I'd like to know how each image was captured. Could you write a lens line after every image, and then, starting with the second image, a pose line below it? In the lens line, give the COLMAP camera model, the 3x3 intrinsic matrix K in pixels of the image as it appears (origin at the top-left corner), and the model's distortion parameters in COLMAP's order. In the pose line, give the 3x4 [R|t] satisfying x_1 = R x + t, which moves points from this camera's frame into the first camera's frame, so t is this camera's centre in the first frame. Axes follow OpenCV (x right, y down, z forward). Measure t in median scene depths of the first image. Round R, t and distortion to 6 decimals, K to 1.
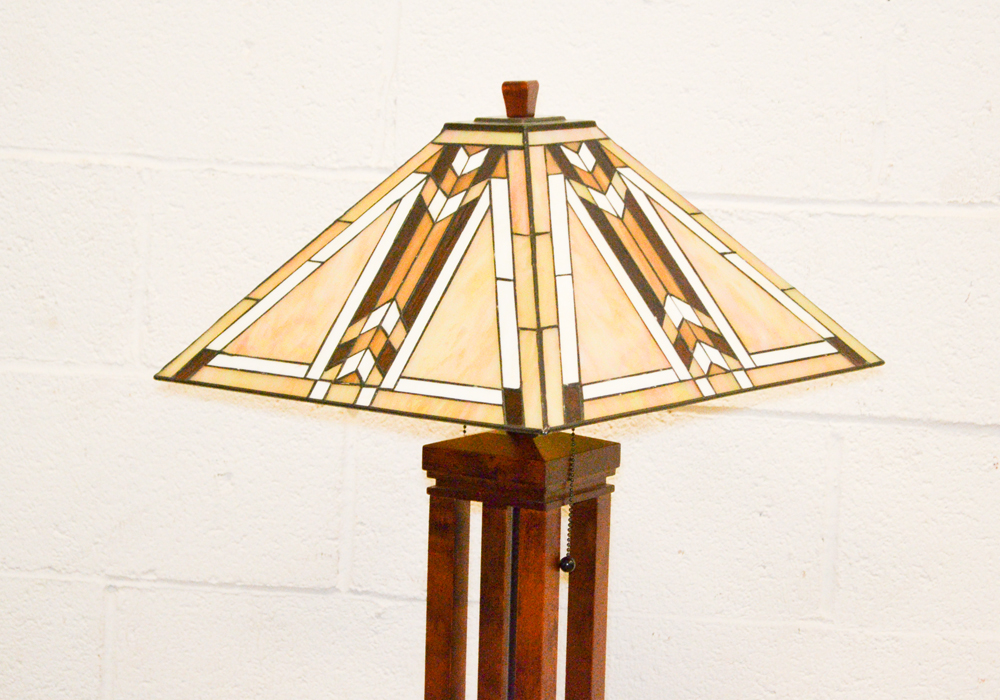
lens RADIAL K [[2666.7, 0, 500.5], [0, 2666.7, 352.1], [0, 0, 1]] dist [0.084357, 0.000000]
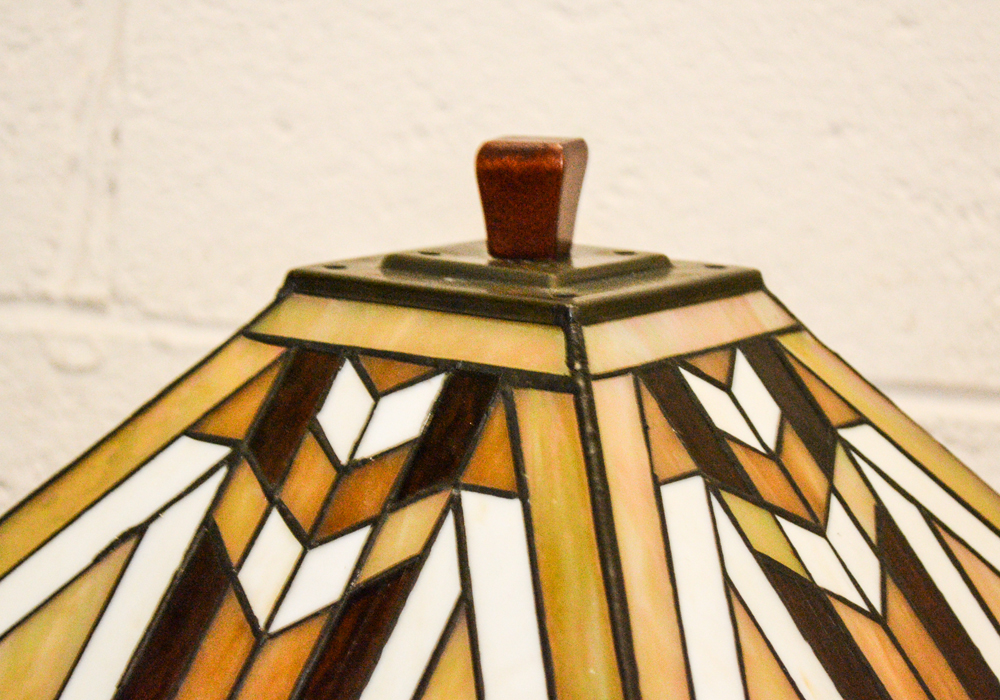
lens RADIAL K [[2666.7, 0, 501.6], [0, 2666.7, 350.7], [0, 0, 1]] dist [0.084357, 0.000000]
pose [[0.993281, 0.016811, 0.114502, -0.032226], [-0.020000, 0.999442, 0.026760, -0.086910], [-0.113988, -0.028870, 0.993063, 0.701109]]
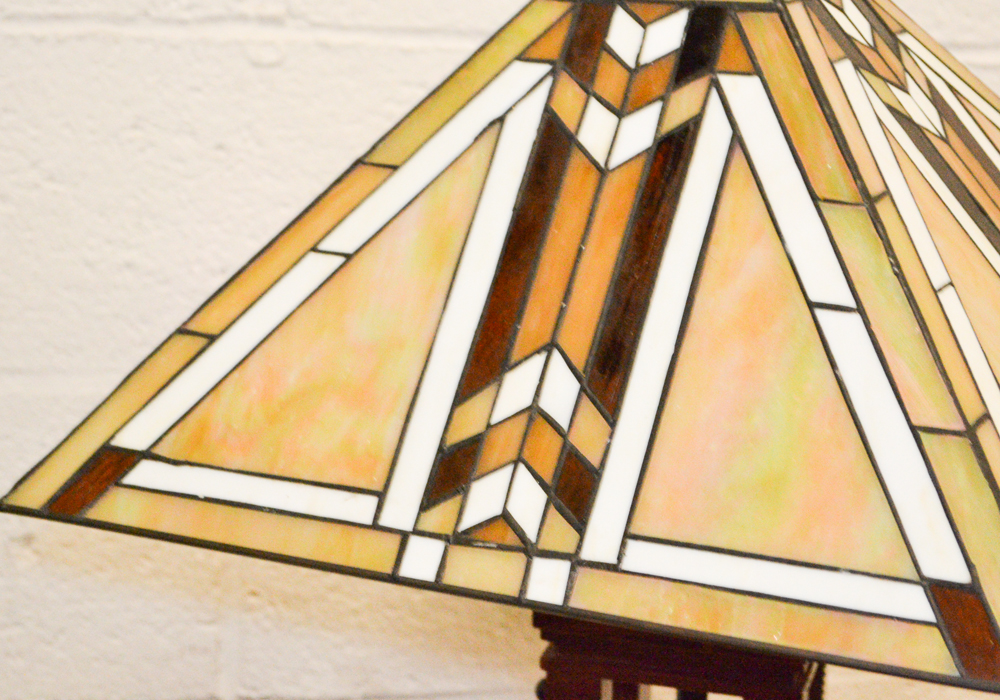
lens RADIAL K [[2045.9, 0, 501.5], [0, 2045.9, 341.3], [0, 0, 1]] dist [0.056630, 0.000000]
pose [[0.963078, -0.074858, 0.258607, -0.138753], [0.040206, 0.989785, 0.136779, -0.068588], [-0.266205, -0.121331, 0.956250, 0.640836]]
